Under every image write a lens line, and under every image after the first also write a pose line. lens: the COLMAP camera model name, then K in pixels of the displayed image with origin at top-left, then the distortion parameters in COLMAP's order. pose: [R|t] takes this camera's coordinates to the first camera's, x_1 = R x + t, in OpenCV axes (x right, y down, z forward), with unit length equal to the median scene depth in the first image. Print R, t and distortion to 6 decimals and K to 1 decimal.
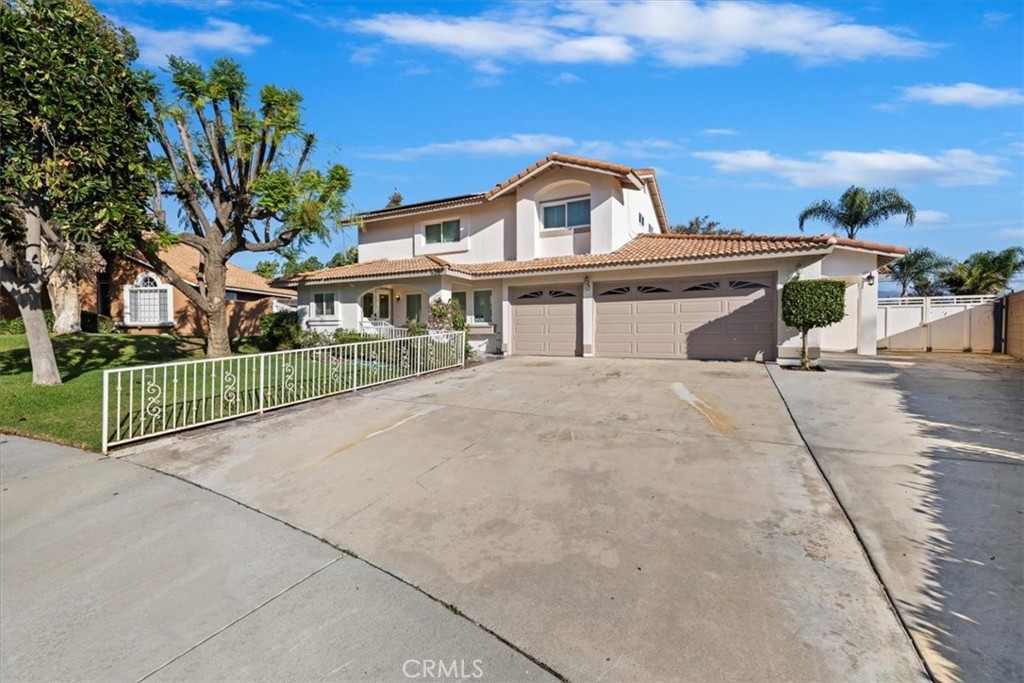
lens RADIAL K [[431.7, 0, 511.6], [0, 431.7, 338.0], [0, 0, 1]] dist [0.001119, -0.000196]
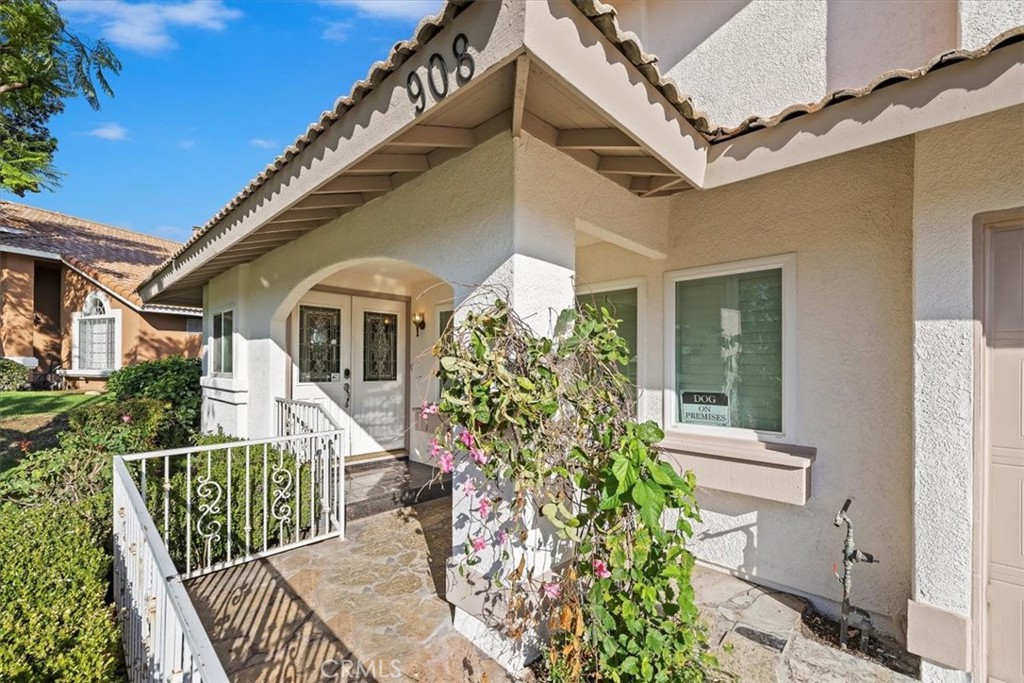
lens RADIAL K [[431.7, 0, 512.1], [0, 431.7, 365.5], [0, 0, 1]] dist [-0.000390, -0.000122]
pose [[0.959646, 0.008894, -0.281070, -0.096455], [-0.011551, 0.999903, -0.007796, -0.056640], [0.280974, 0.010728, 0.959655, 0.698095]]
